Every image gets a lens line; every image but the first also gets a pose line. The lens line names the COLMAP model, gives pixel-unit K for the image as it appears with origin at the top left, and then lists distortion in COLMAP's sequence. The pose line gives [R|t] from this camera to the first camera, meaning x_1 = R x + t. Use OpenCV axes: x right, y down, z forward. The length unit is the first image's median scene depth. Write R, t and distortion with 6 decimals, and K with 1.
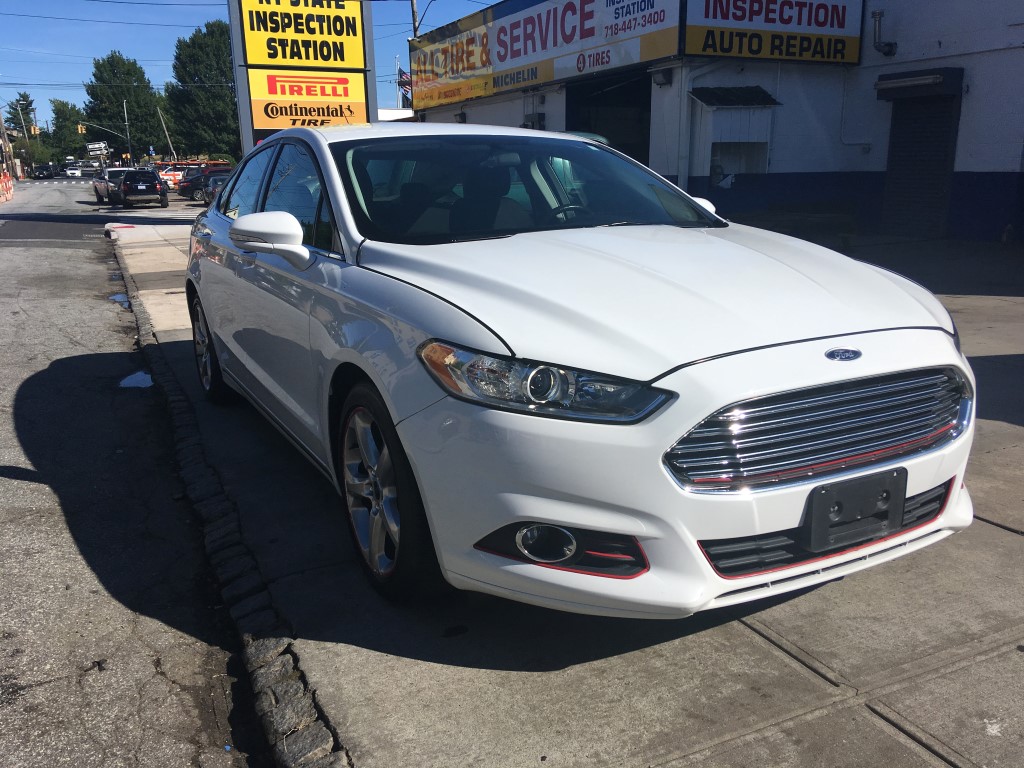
lens RADIAL K [[863.7, 0, 508.9], [0, 863.7, 386.8], [0, 0, 1]] dist [0.104329, -0.154657]
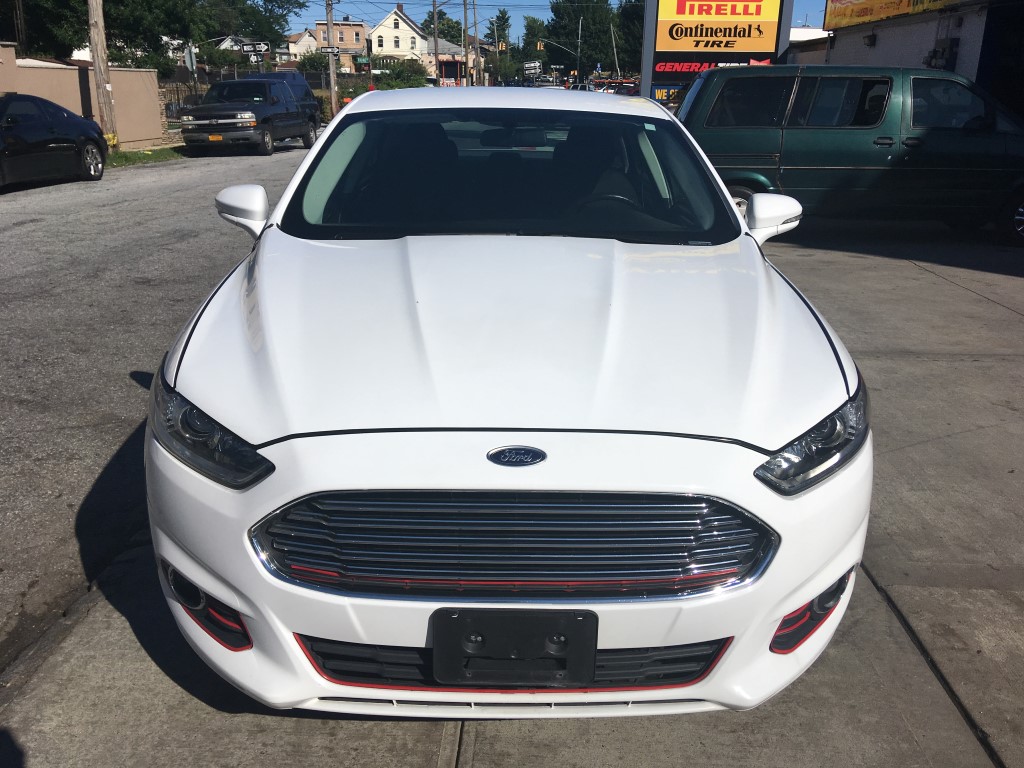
lens RADIAL K [[863.7, 0, 510.1], [0, 863.7, 386.3], [0, 0, 1]] dist [0.104329, -0.154657]
pose [[0.888607, 0.175803, -0.423640, 0.030283], [-0.139332, 0.983445, 0.115856, -0.008191], [0.436995, -0.043924, 0.898391, 0.012853]]
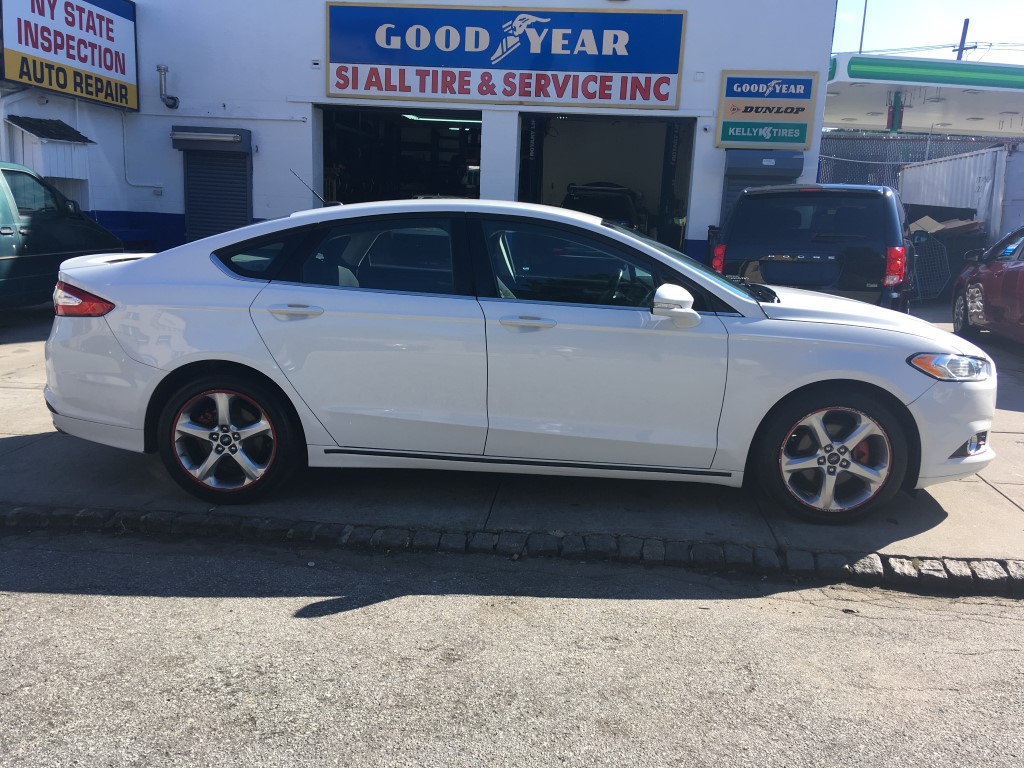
lens RADIAL K [[863.7, 0, 507.2], [0, 863.7, 381.3], [0, 0, 1]] dist [0.104329, -0.154657]
pose [[0.519628, -0.129929, 0.844456, -0.388662], [0.158599, 0.985860, 0.054093, -0.044820], [-0.839543, 0.105821, 0.532887, 0.133571]]
